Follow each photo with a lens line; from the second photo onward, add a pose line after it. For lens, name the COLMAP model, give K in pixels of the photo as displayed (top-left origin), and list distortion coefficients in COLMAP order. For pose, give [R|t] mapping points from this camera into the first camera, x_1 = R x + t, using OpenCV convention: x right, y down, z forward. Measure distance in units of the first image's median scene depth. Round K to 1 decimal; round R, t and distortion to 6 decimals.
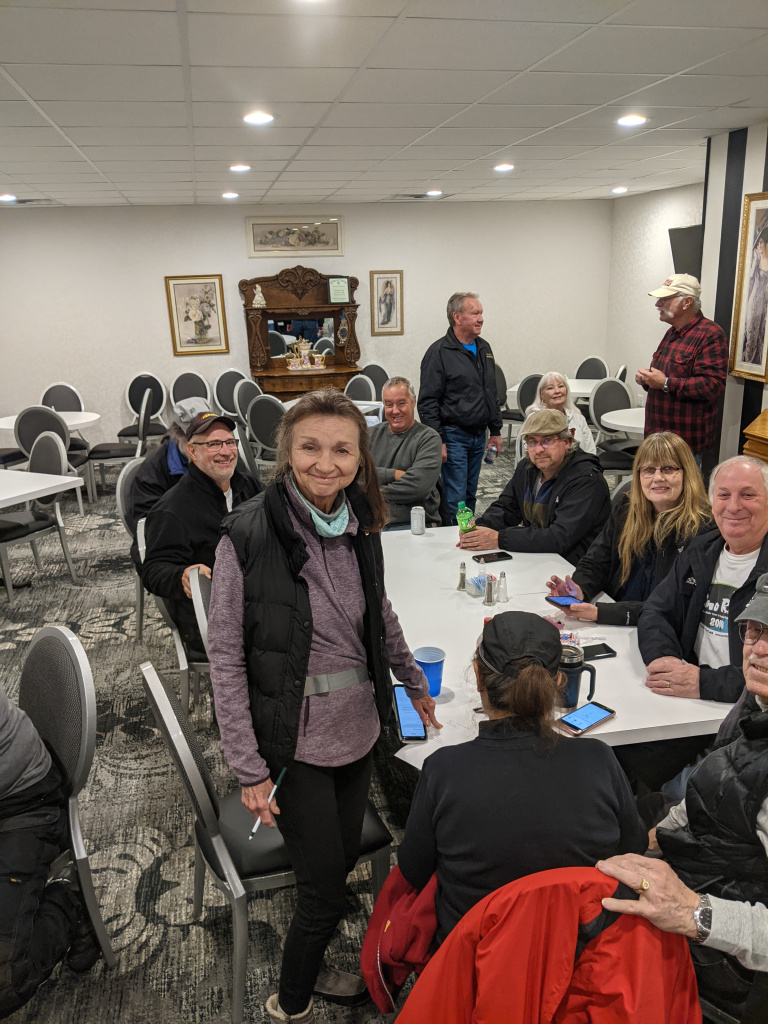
lens RADIAL K [[819.1, 0, 383.0], [0, 819.1, 513.9], [0, 0, 1]] dist [0.022685, -0.018091]
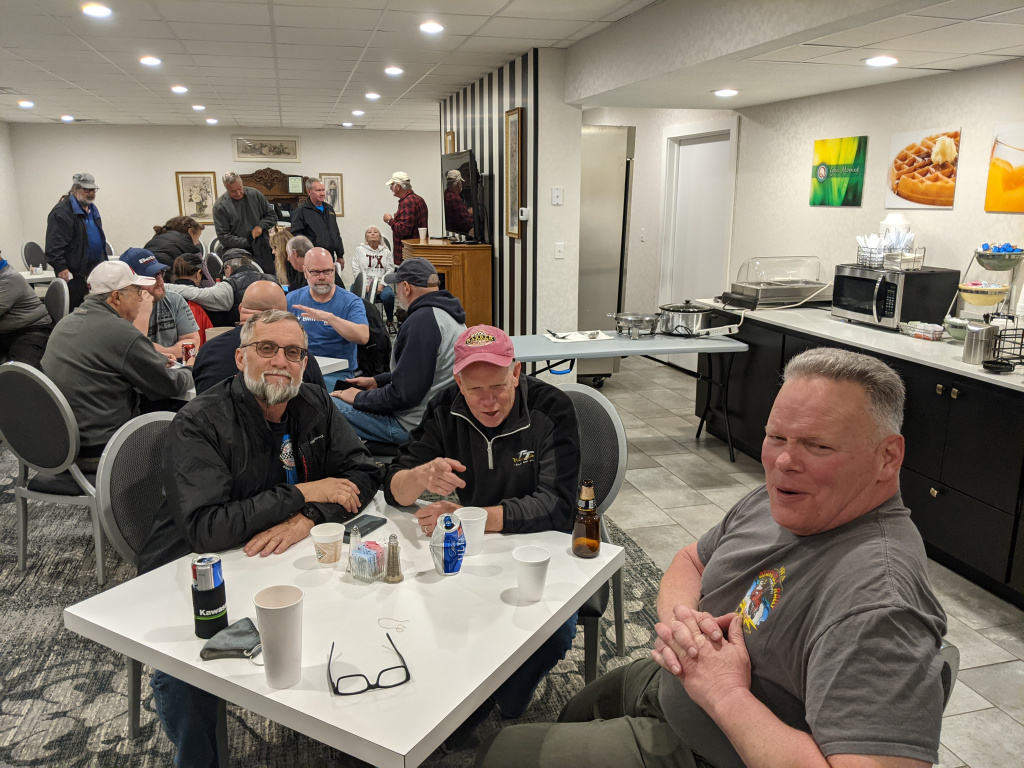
lens RADIAL K [[819.1, 0, 514.5], [0, 819.1, 383.6], [0, 0, 1]] dist [0.022685, -0.018091]
pose [[0.998431, 0.015014, 0.053952, 0.272002], [-0.011931, 0.998302, -0.057008, 0.172088], [-0.054717, 0.056275, 0.996915, -0.501075]]
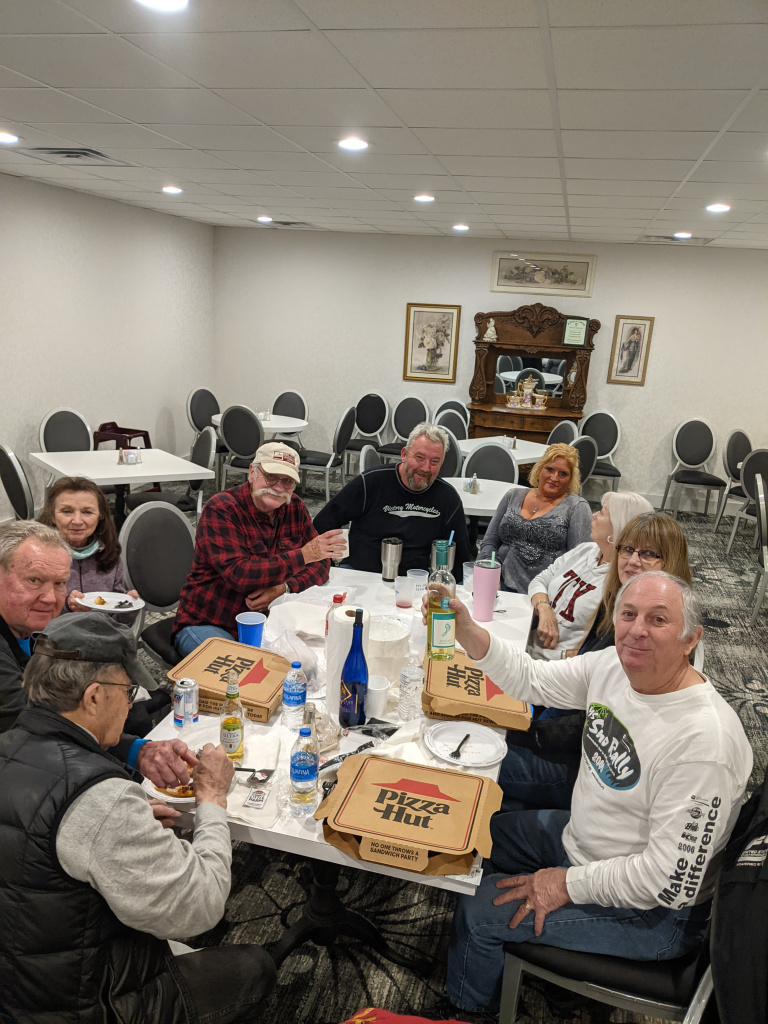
lens RADIAL K [[819.1, 0, 387.7], [0, 819.1, 520.1], [0, 0, 1]] dist [0.022685, -0.018091]
pose [[0.903972, 0.183574, -0.386181, 0.157834], [-0.196039, 0.980569, 0.007233, -0.022924], [0.380005, 0.069168, 0.922395, 0.054801]]
